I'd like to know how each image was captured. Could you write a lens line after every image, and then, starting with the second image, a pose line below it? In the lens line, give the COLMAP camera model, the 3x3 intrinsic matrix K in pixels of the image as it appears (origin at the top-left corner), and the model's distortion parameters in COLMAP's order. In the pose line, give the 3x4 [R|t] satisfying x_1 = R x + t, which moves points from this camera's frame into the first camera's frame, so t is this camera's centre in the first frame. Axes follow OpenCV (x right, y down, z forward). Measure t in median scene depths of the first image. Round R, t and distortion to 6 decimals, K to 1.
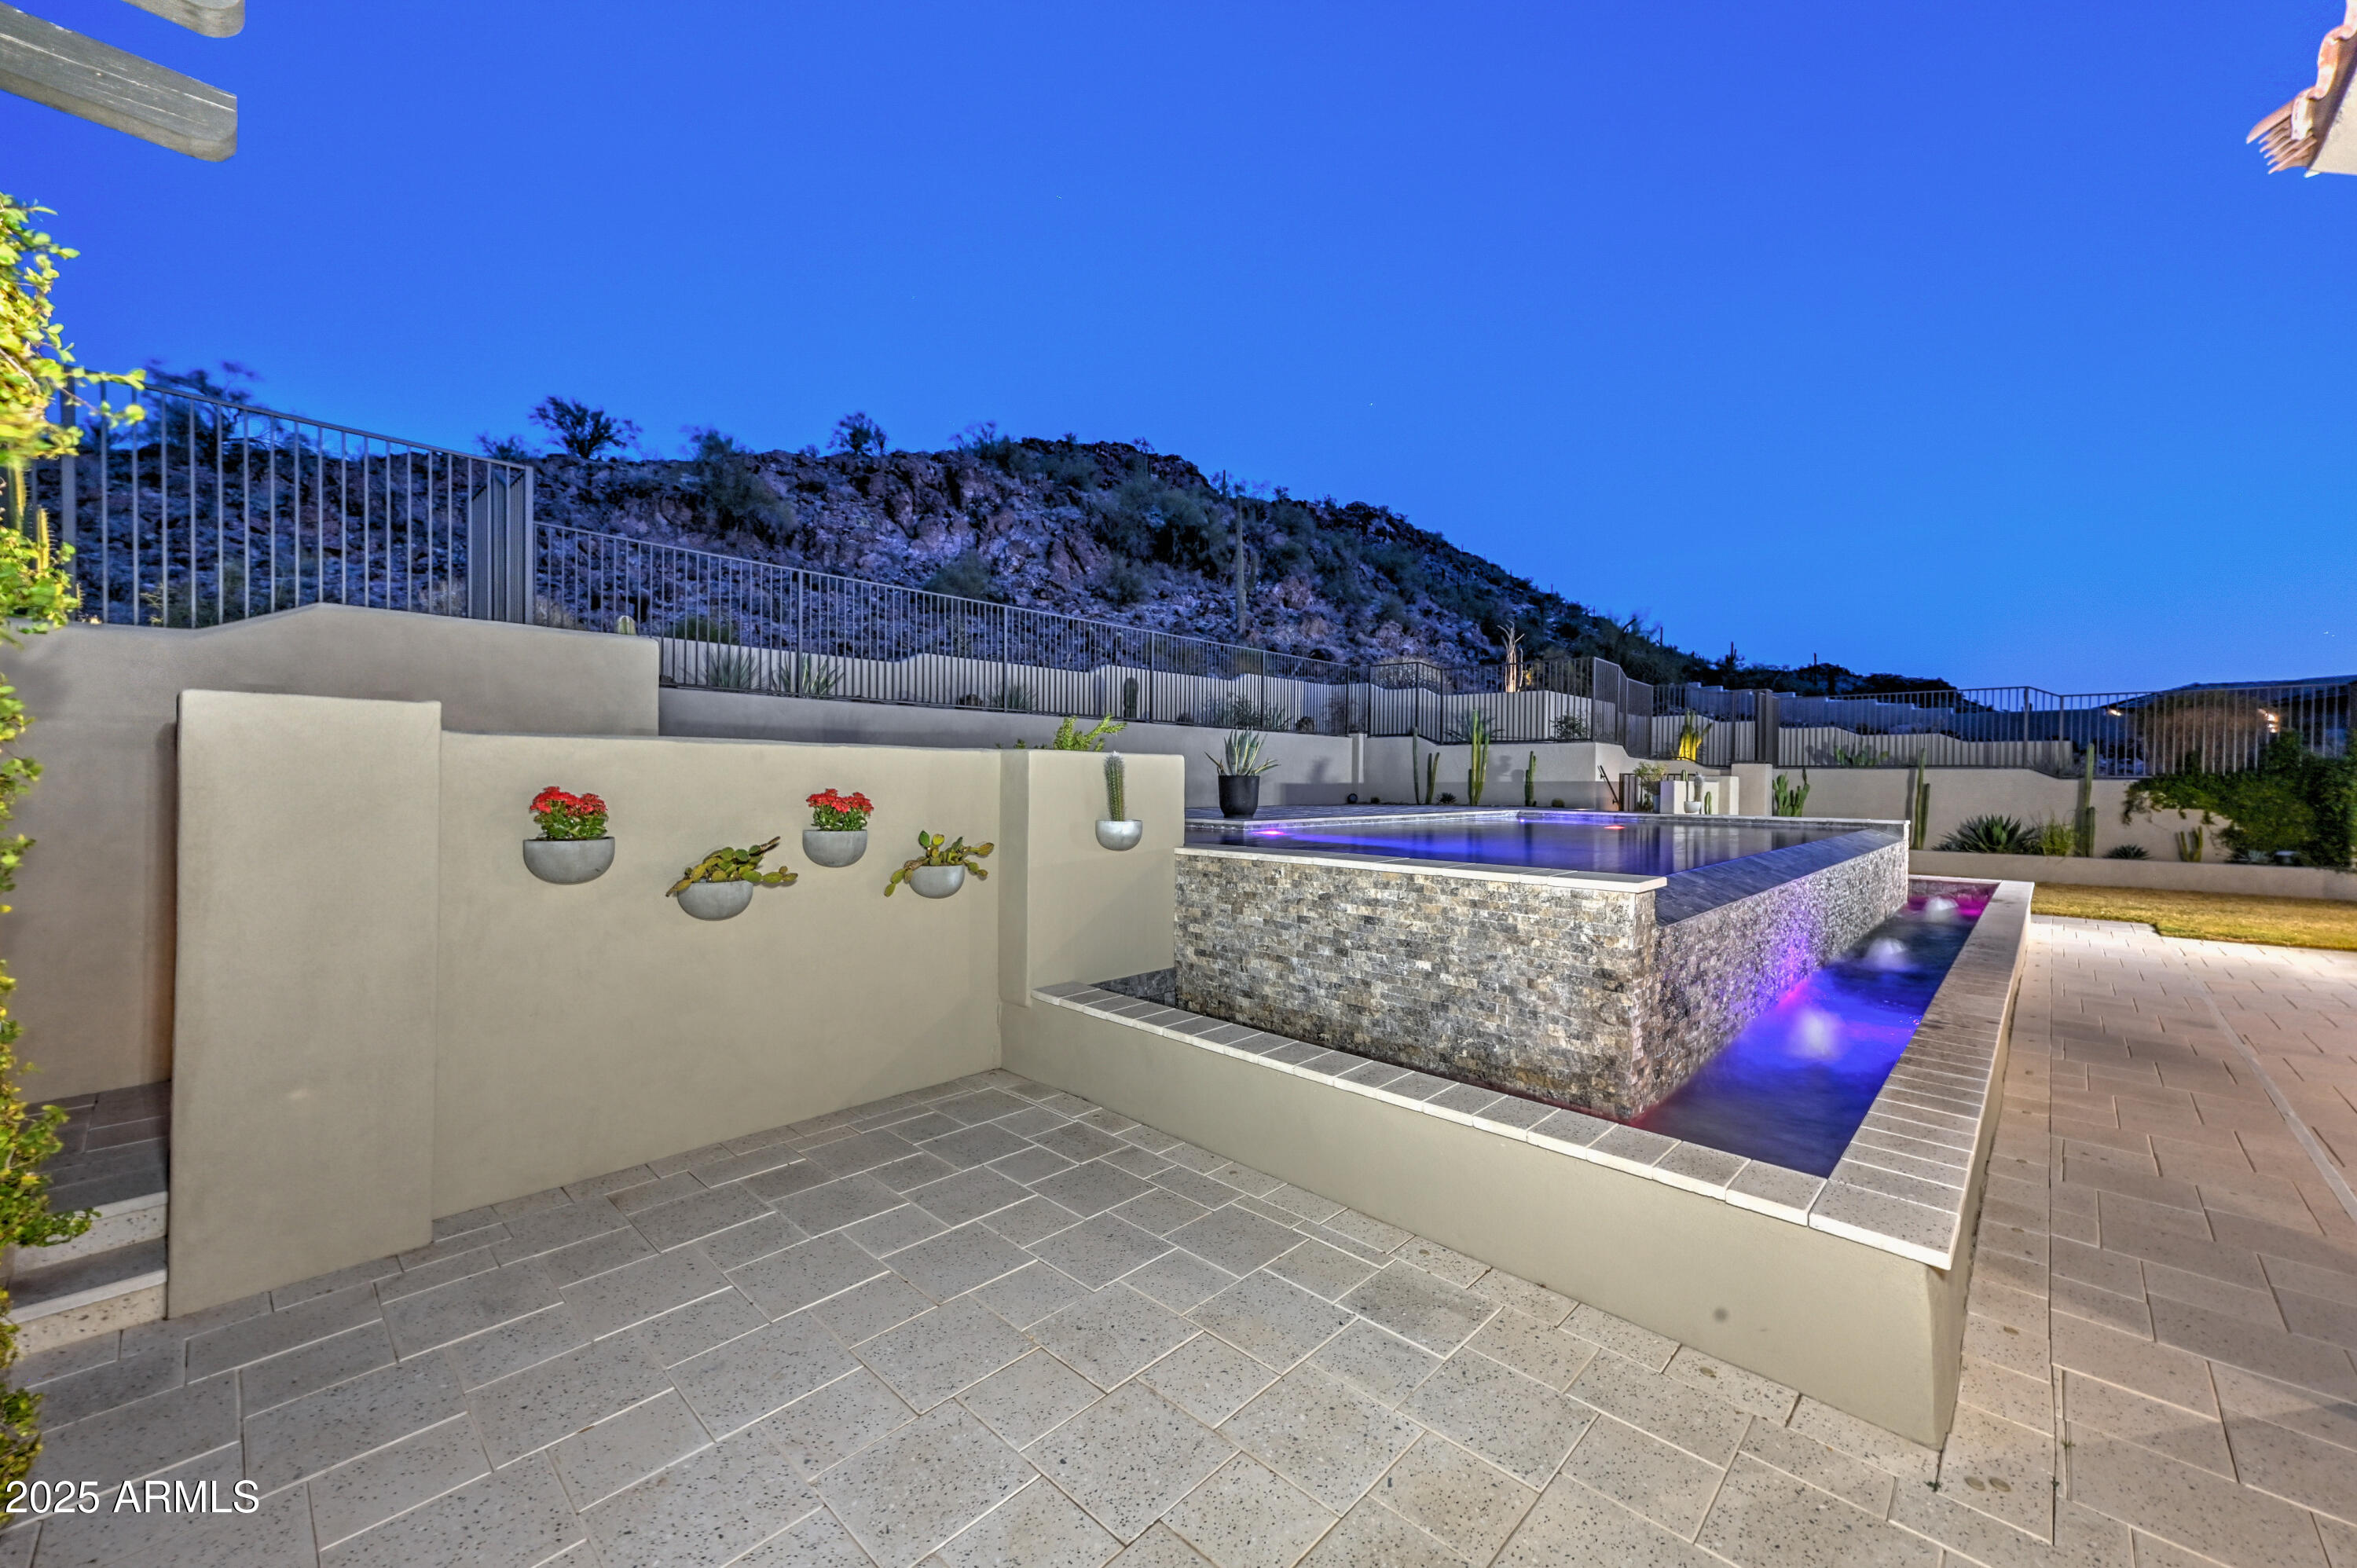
lens RADIAL K [[903.3, 0, 1194.0], [0, 903.3, 787.7], [0, 0, 1]] dist [0.003681, 0.000073]
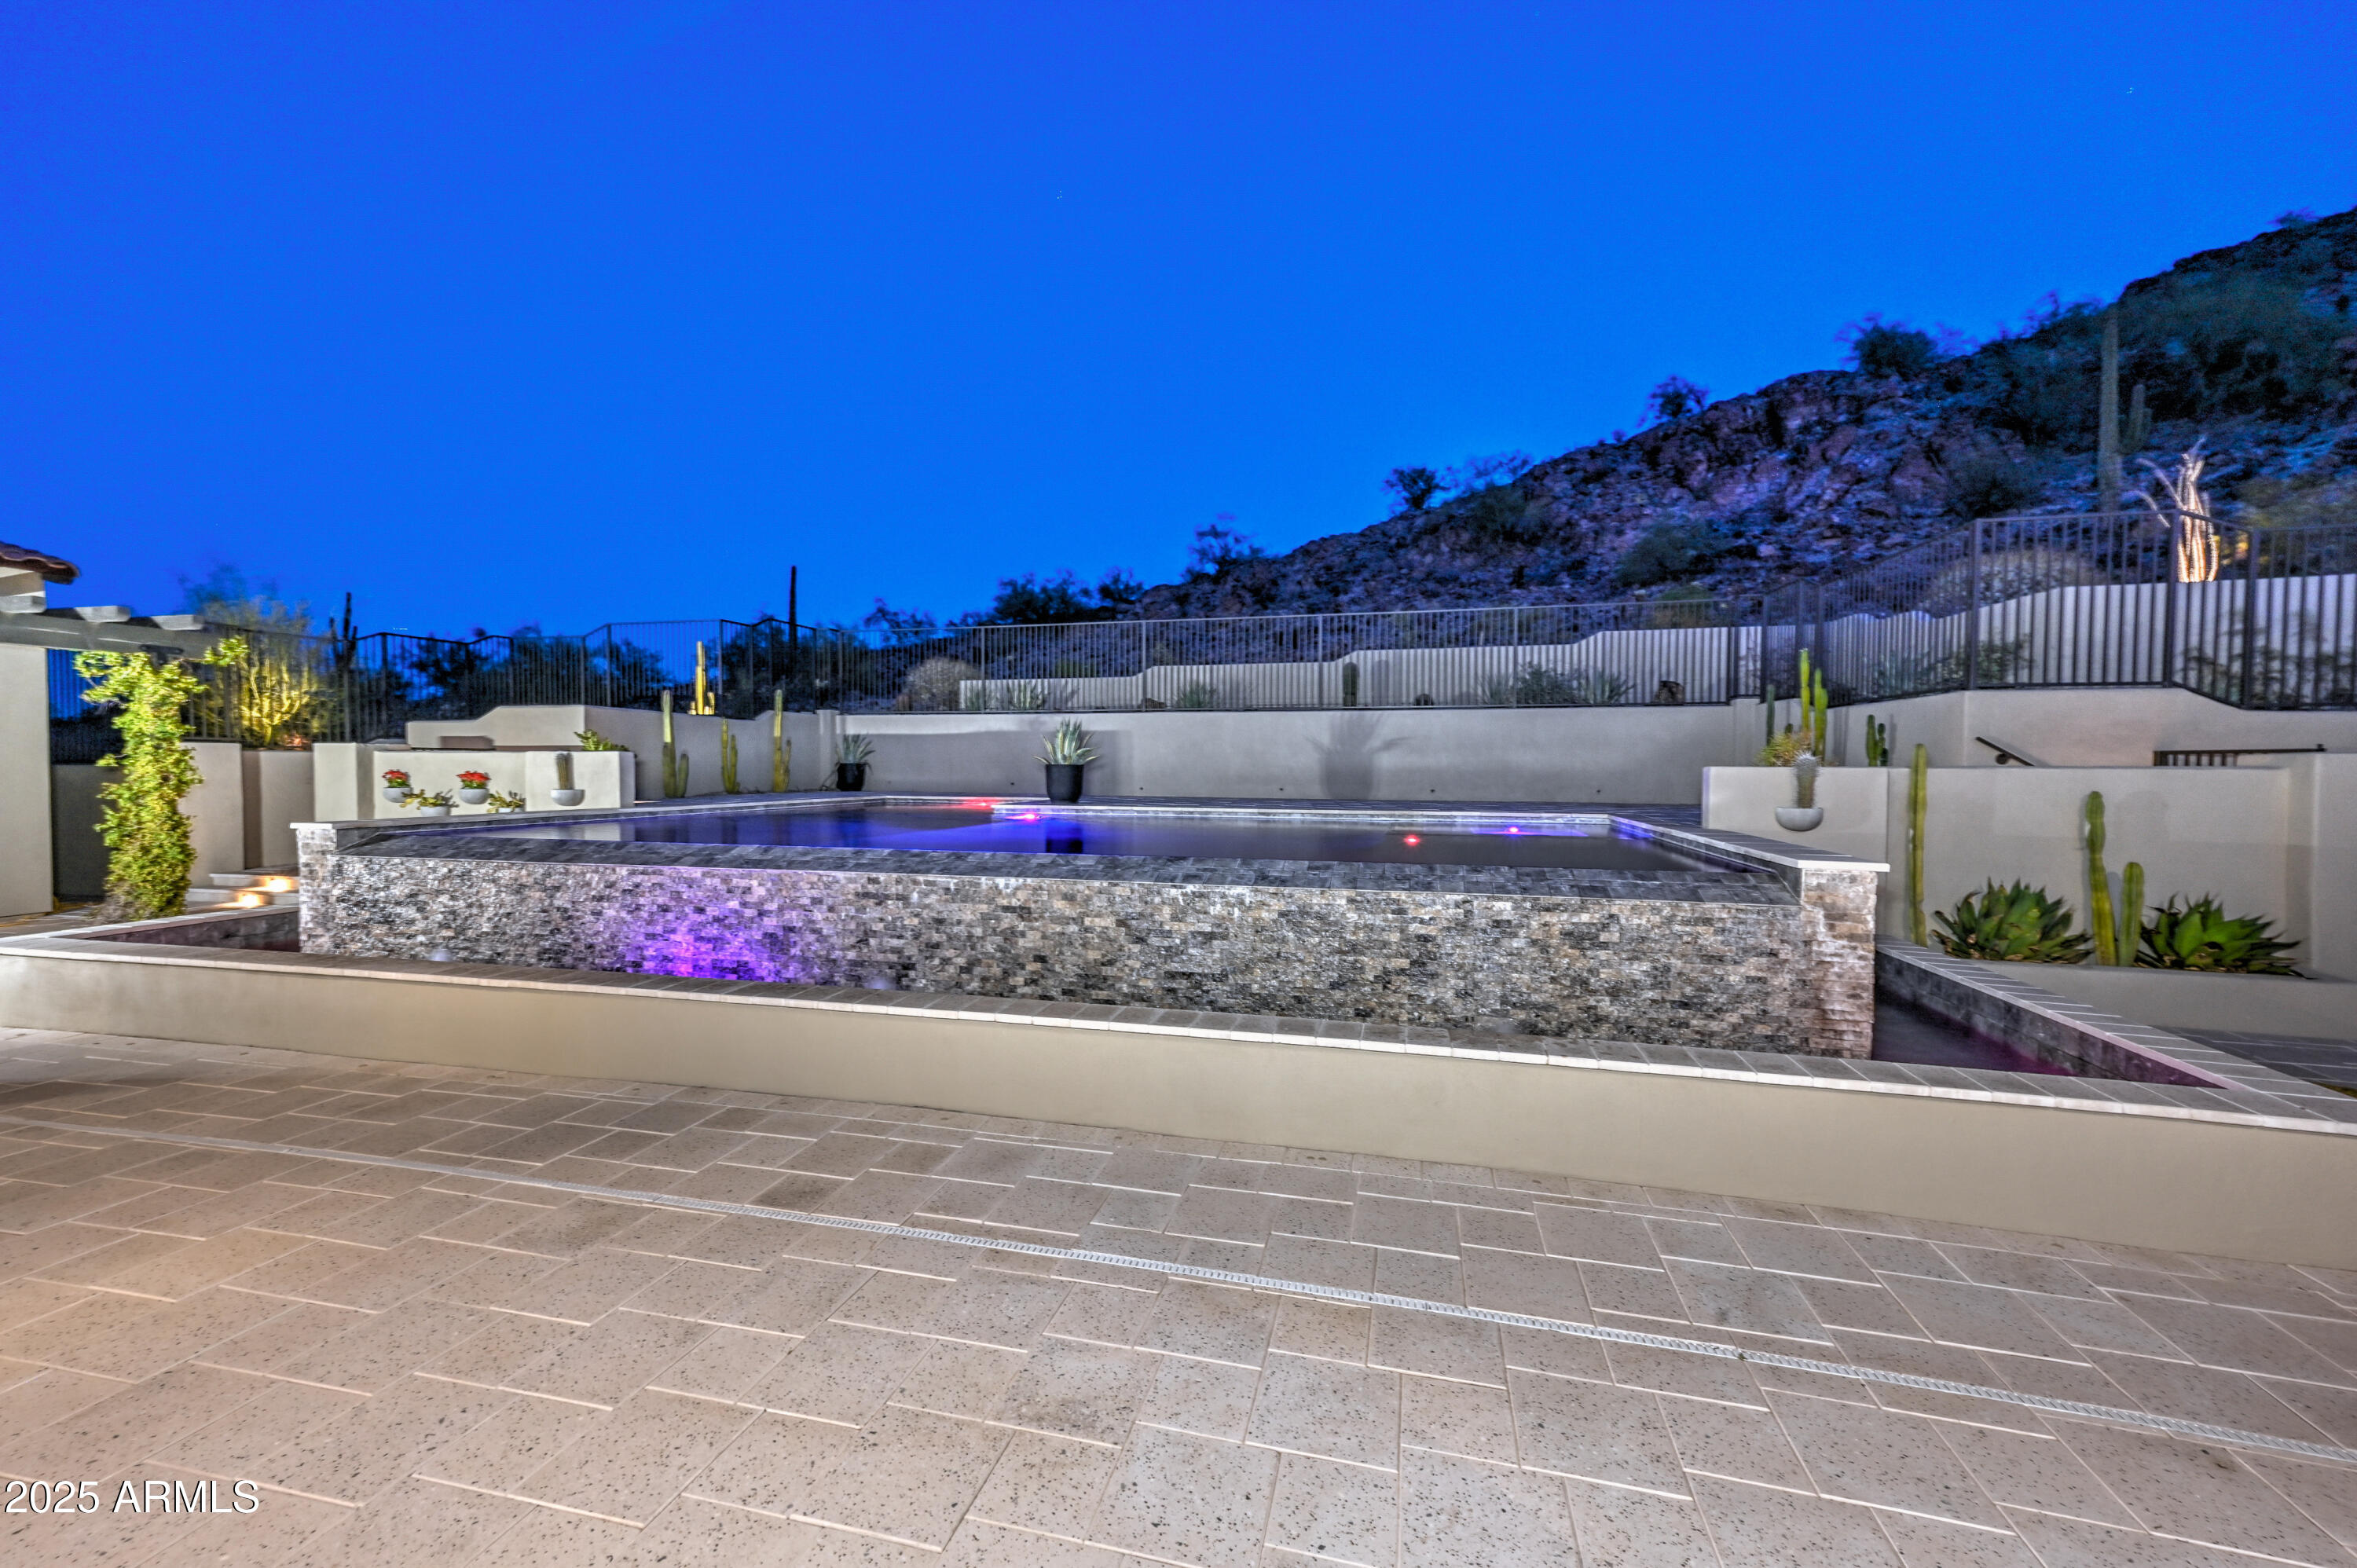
lens RADIAL K [[903.3, 0, 1187.3], [0, 903.3, 775.9], [0, 0, 1]] dist [0.003681, 0.000073]
pose [[0.465789, 0.003273, -0.884890, 0.234258], [-0.011310, 0.999933, -0.002255, -0.000316], [0.884824, 0.011059, 0.465795, 0.150288]]
